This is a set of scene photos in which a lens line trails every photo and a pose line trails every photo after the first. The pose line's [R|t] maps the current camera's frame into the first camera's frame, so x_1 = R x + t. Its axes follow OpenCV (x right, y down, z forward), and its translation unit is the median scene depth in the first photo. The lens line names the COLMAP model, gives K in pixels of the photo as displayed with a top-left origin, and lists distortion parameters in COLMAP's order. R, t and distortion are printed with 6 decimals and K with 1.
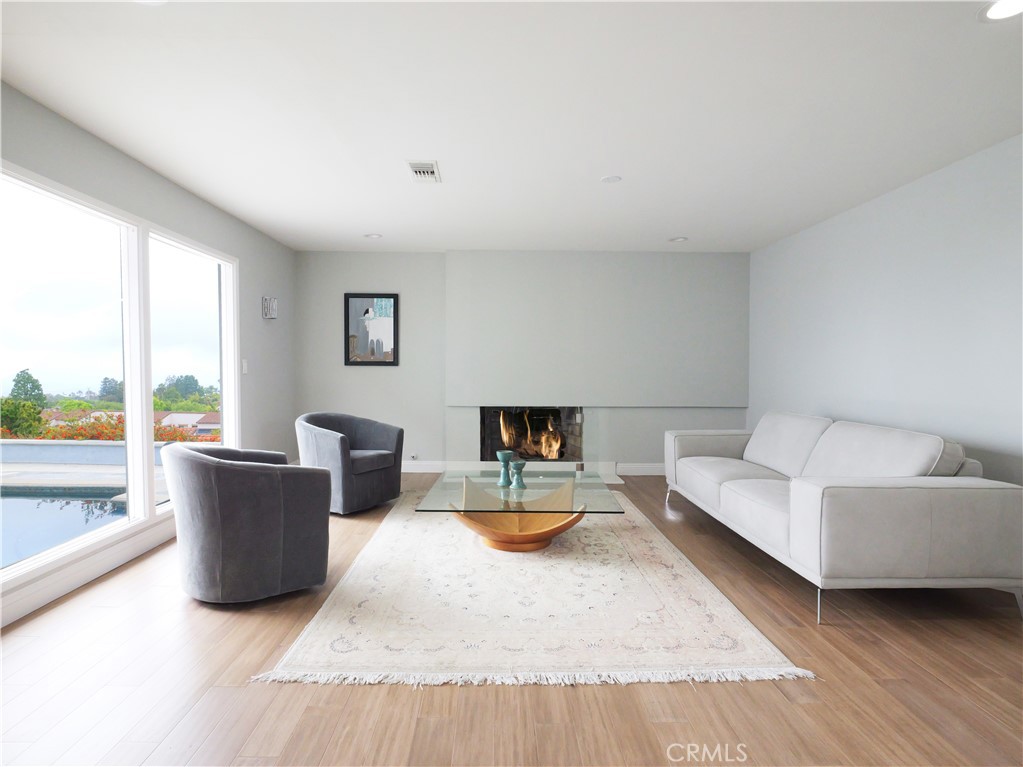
lens RADIAL K [[573.7, 0, 509.0], [0, 573.7, 367.2], [0, 0, 1]] dist [-0.006493, -0.001076]
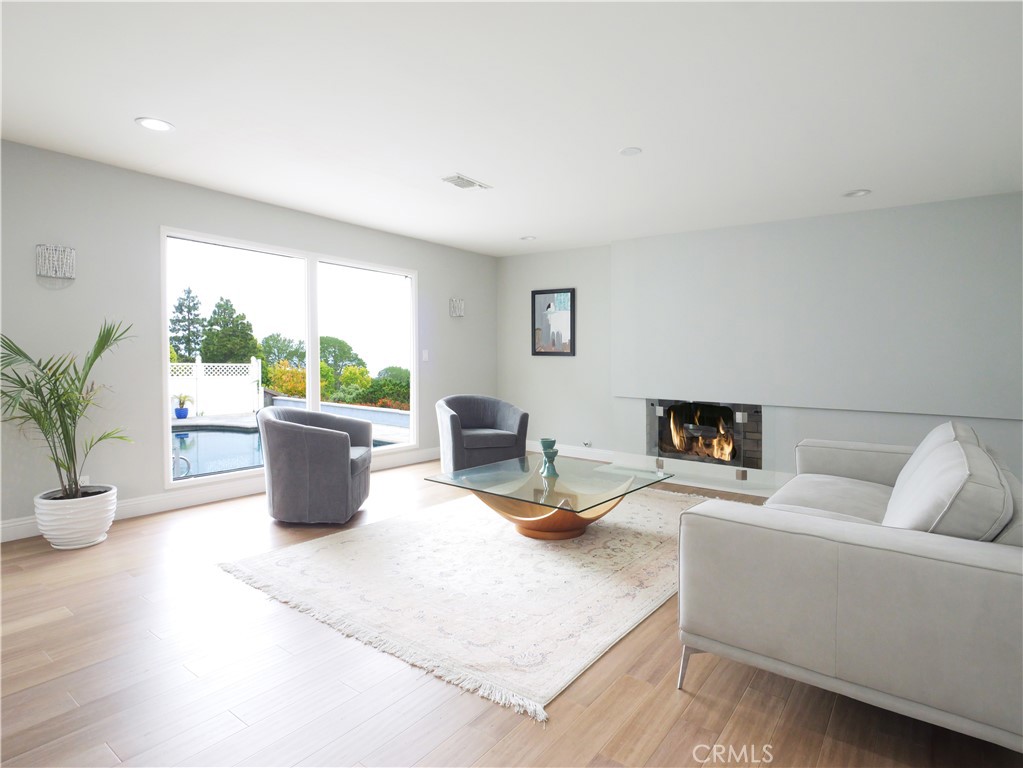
lens RADIAL K [[564.5, 0, 511.8], [0, 564.5, 353.7], [0, 0, 1]] dist [-0.009390, -0.000584]
pose [[0.785937, 0.003593, -0.618297, 0.410713], [-0.010525, 0.999916, -0.007567, 0.002561], [0.618218, 0.012455, 0.785908, 0.127250]]
